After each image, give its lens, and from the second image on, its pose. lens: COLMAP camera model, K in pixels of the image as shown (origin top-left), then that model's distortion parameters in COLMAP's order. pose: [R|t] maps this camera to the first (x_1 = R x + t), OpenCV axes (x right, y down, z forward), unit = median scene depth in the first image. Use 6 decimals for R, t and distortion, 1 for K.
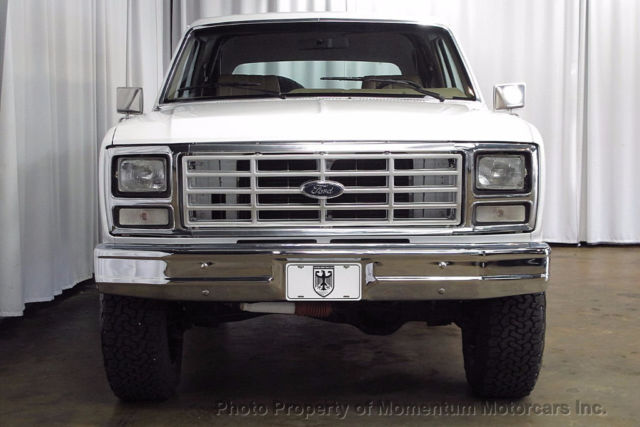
lens RADIAL K [[914.6, 0, 322.3], [0, 914.6, 200.0], [0, 0, 1]] dist [-0.054068, -0.039862]
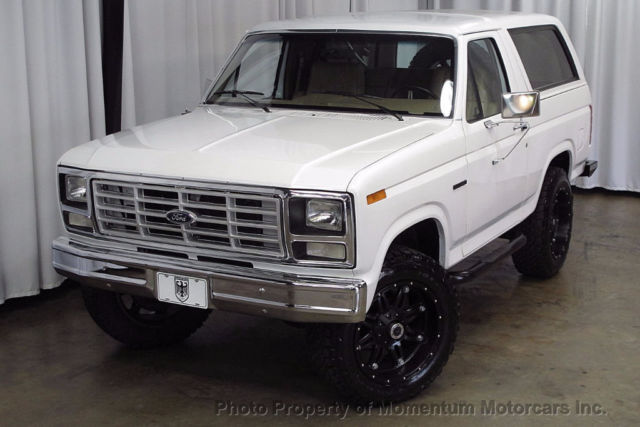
lens RADIAL K [[1009.8, 0, 320.0], [0, 1009.8, 213.5], [0, 0, 1]] dist [-0.023837, -0.016532]
pose [[0.866190, 0.101382, -0.489323, 0.820783], [-0.022862, 0.986218, 0.163862, -0.241084], [0.499191, -0.130748, 0.856570, -0.065708]]
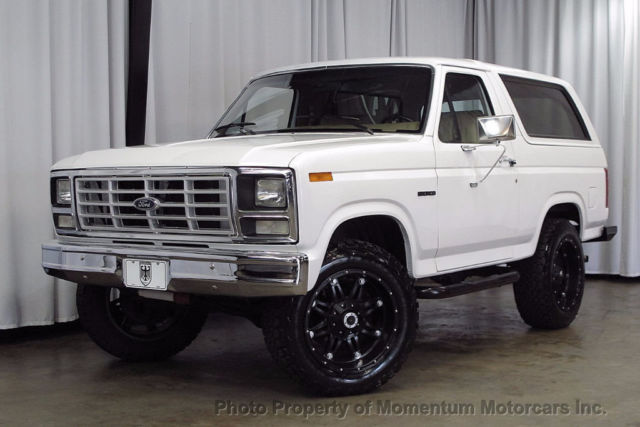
lens RADIAL K [[1009.8, 0, 320.0], [0, 1009.8, 213.5], [0, 0, 1]] dist [-0.023837, -0.016532]
pose [[0.801185, 0.022192, -0.598006, 1.062108], [-0.028647, 0.999589, -0.001286, -0.002715], [0.597731, 0.018161, 0.801491, -0.011886]]
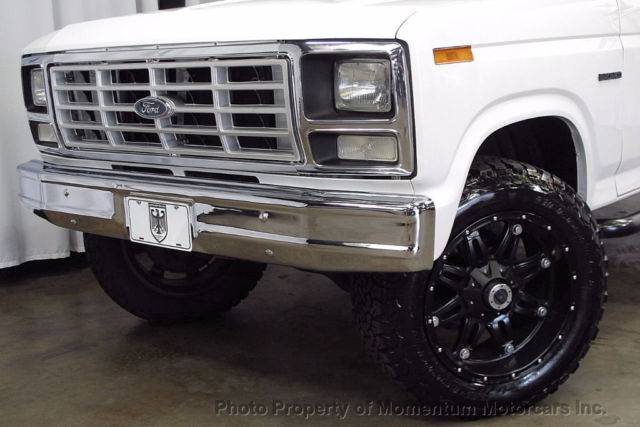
lens RADIAL K [[914.6, 0, 322.3], [0, 914.6, 200.0], [0, 0, 1]] dist [-0.054068, -0.039862]
pose [[0.756496, 0.084495, -0.648517, 0.624439], [-0.001848, 0.991891, 0.127077, -0.032559], [0.653996, -0.094935, 0.750518, 0.494524]]
